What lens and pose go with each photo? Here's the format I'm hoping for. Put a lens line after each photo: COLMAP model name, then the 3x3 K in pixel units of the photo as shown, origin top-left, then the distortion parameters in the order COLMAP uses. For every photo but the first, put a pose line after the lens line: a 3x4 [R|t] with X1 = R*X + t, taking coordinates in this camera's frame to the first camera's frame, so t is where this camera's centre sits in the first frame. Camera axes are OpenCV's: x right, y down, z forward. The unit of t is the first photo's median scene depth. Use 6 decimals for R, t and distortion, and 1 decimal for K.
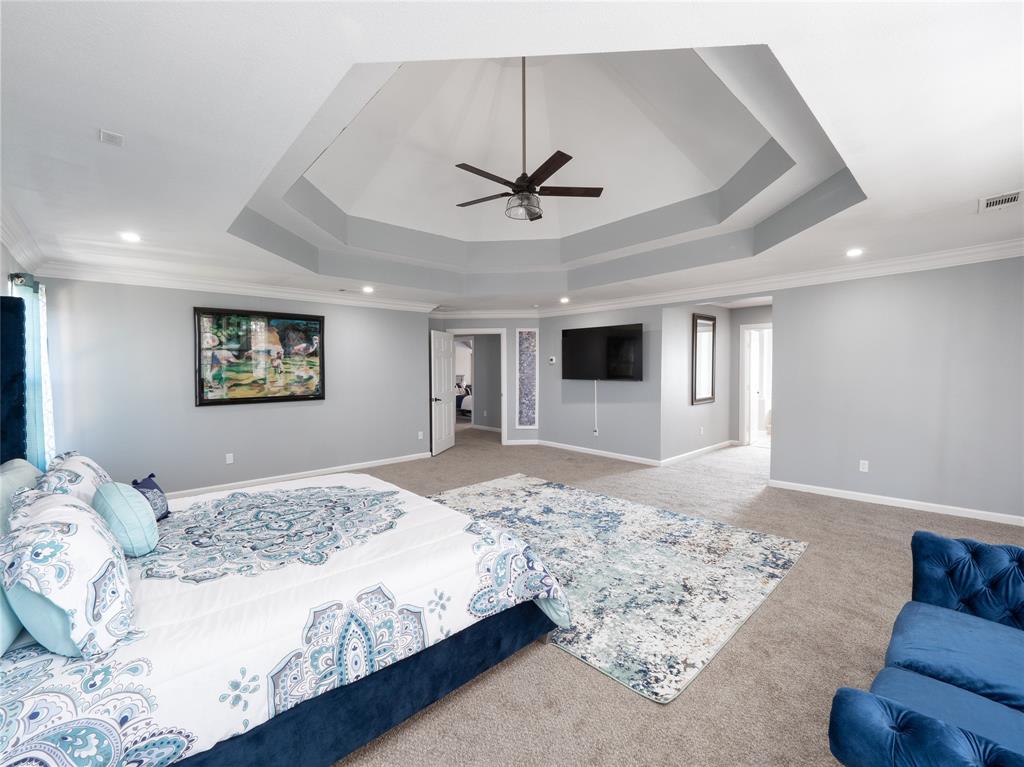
lens RADIAL K [[433.5, 0, 512.0], [0, 433.5, 383.5], [0, 0, 1]] dist [-0.000757, -0.000167]
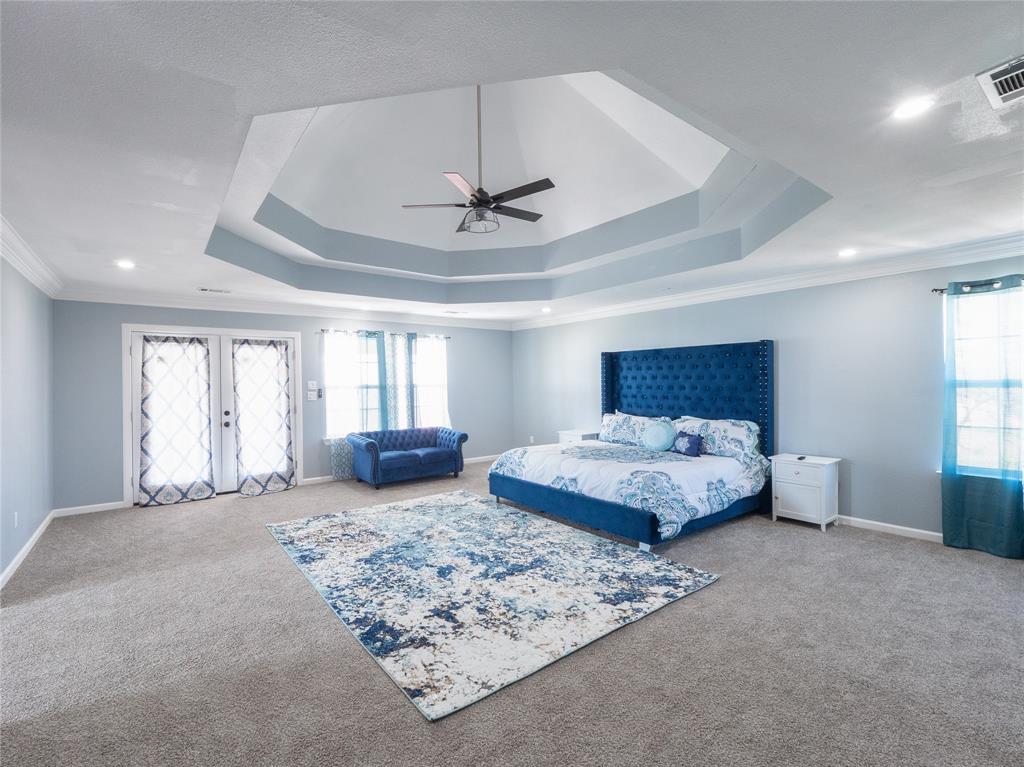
lens RADIAL K [[433.5, 0, 512.0], [0, 433.5, 383.5], [0, 0, 1]] dist [-0.000757, -0.000167]
pose [[-0.998306, 0.020276, 0.054541, -0.082399], [0.021748, 0.999411, 0.026534, -0.046347], [-0.053971, 0.027675, -0.998159, 1.803295]]
